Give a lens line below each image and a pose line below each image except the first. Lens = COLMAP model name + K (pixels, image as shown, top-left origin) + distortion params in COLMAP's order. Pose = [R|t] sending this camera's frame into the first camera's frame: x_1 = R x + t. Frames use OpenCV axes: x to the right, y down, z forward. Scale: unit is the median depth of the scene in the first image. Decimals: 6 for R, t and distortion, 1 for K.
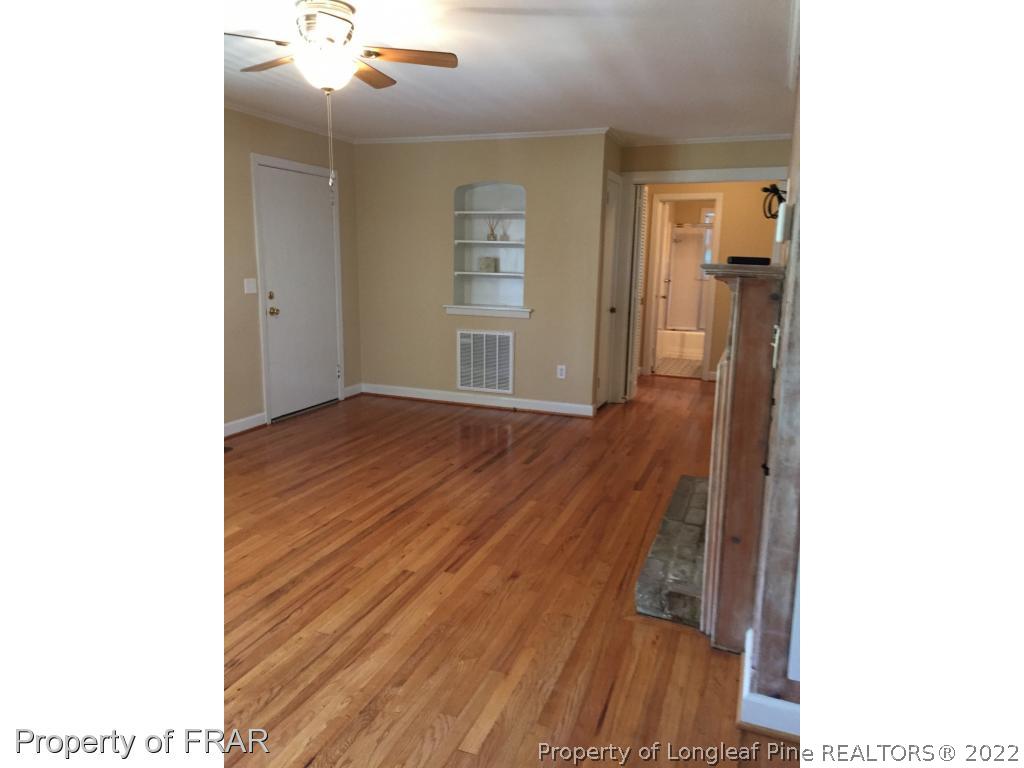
lens RADIAL K [[657.4, 0, 513.2], [0, 657.4, 383.4], [0, 0, 1]] dist [0.076466, -0.086806]
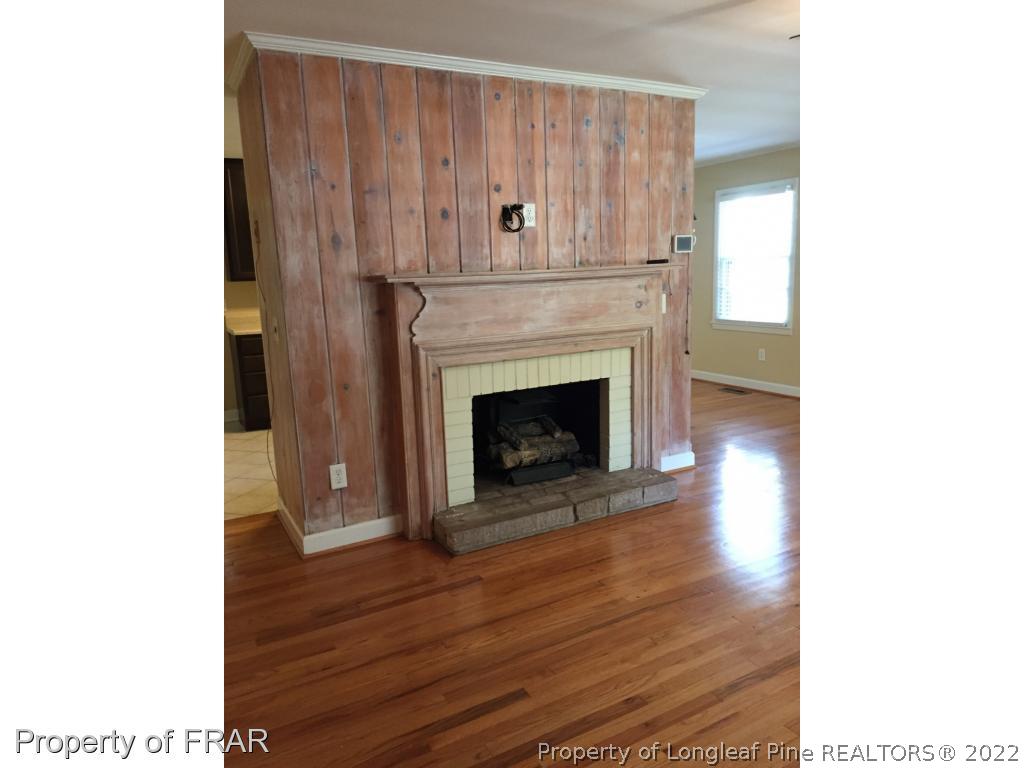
lens RADIAL K [[653.1, 0, 513.5], [0, 653.1, 384.4], [0, 0, 1]] dist [0.059900, -0.002393]
pose [[-0.759765, -0.108392, 0.641099, -0.283605], [0.143820, 0.933567, 0.328281, -0.270721], [-0.634092, 0.341619, -0.693703, 1.364503]]
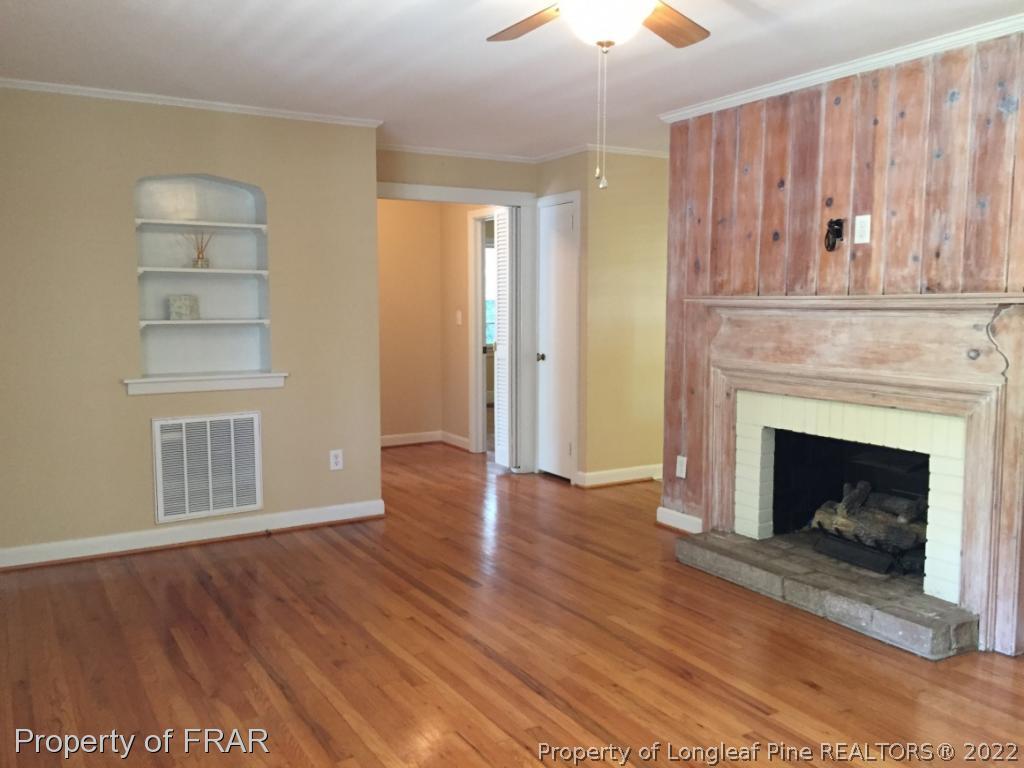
lens RADIAL K [[871.7, 0, 513.5], [0, 871.7, 383.6], [0, 0, 1]] dist [0.090672, -0.117390]
pose [[0.621170, -0.096369, 0.777728, -0.708854], [0.161286, 0.986886, -0.006533, -0.083073], [-0.766899, 0.129495, 0.628567, 0.389045]]
